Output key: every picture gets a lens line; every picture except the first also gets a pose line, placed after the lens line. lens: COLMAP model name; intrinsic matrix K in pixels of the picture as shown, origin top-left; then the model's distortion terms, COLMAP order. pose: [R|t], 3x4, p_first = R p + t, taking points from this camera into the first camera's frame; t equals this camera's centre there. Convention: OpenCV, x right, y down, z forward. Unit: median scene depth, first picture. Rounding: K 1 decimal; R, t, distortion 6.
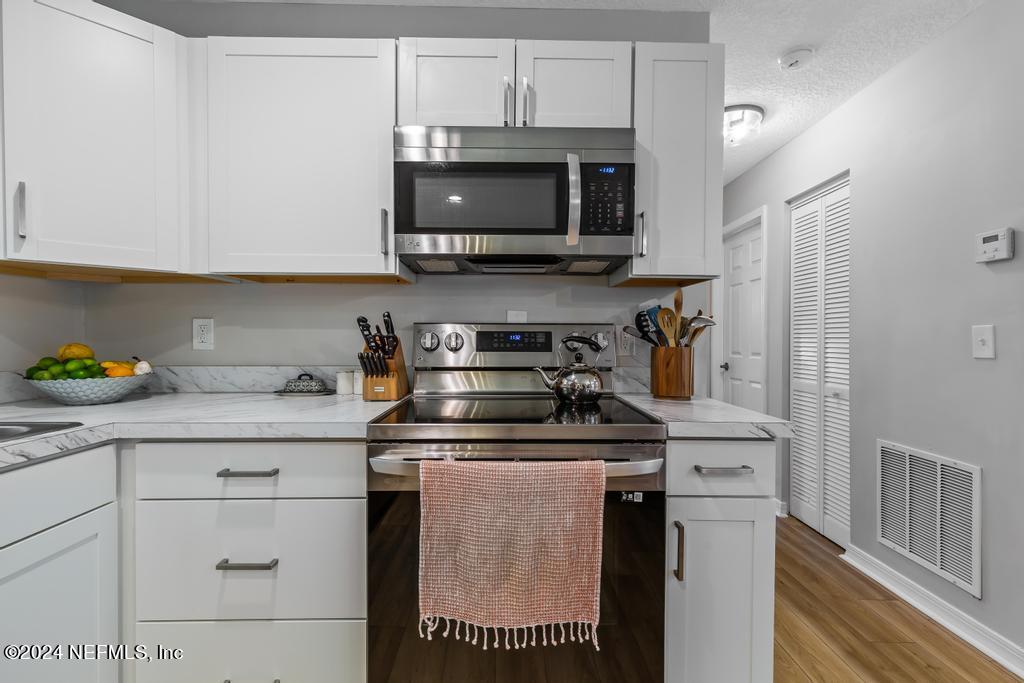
lens RADIAL K [[478.4, 0, 505.4], [0, 478.4, 339.6], [0, 0, 1]] dist [-0.003857, -0.000487]
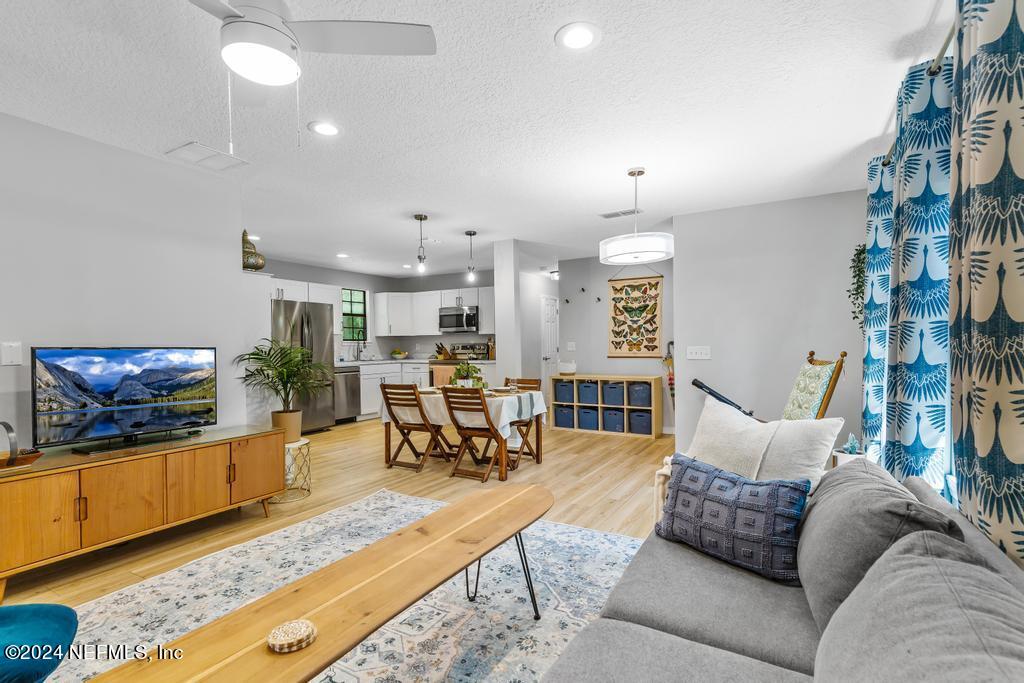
lens RADIAL K [[478.4, 0, 505.4], [0, 478.4, 339.6], [0, 0, 1]] dist [-0.003857, -0.000487]
pose [[0.845956, -0.010853, -0.533142, 3.230533], [0.003720, 0.999889, -0.014452, -0.007680], [0.533240, 0.010243, 0.845902, -3.142121]]
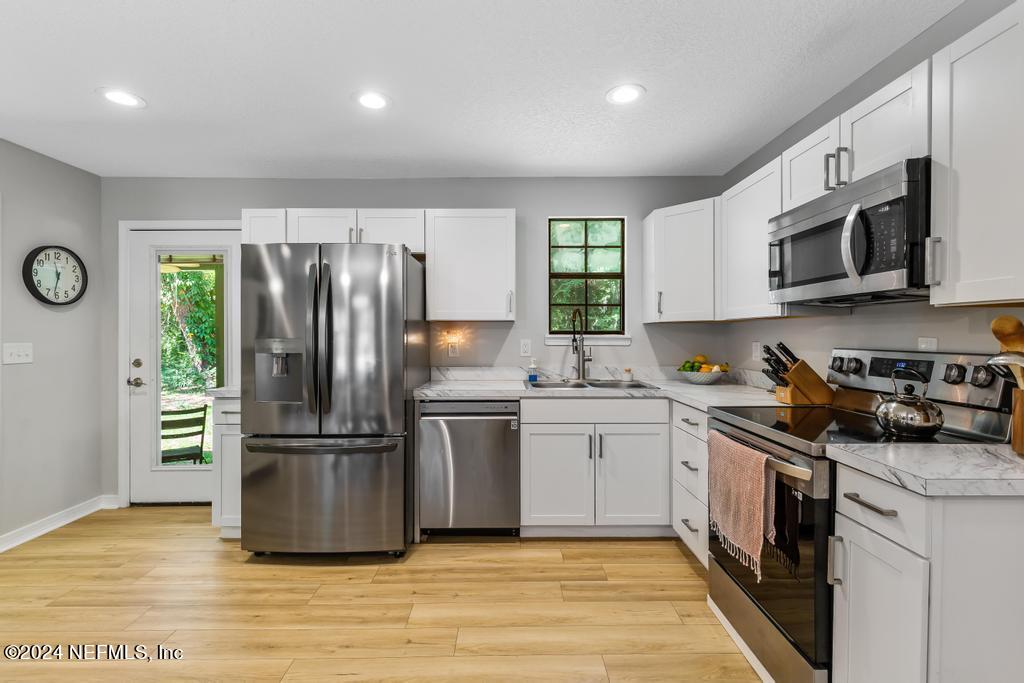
lens RADIAL K [[478.4, 0, 505.4], [0, 478.4, 339.6], [0, 0, 1]] dist [-0.003857, -0.000487]
pose [[-0.023783, 0.007671, -0.999688, 1.255647], [-0.009312, 0.999925, 0.007894, -0.069945], [0.999674, 0.009497, -0.023710, 0.199581]]
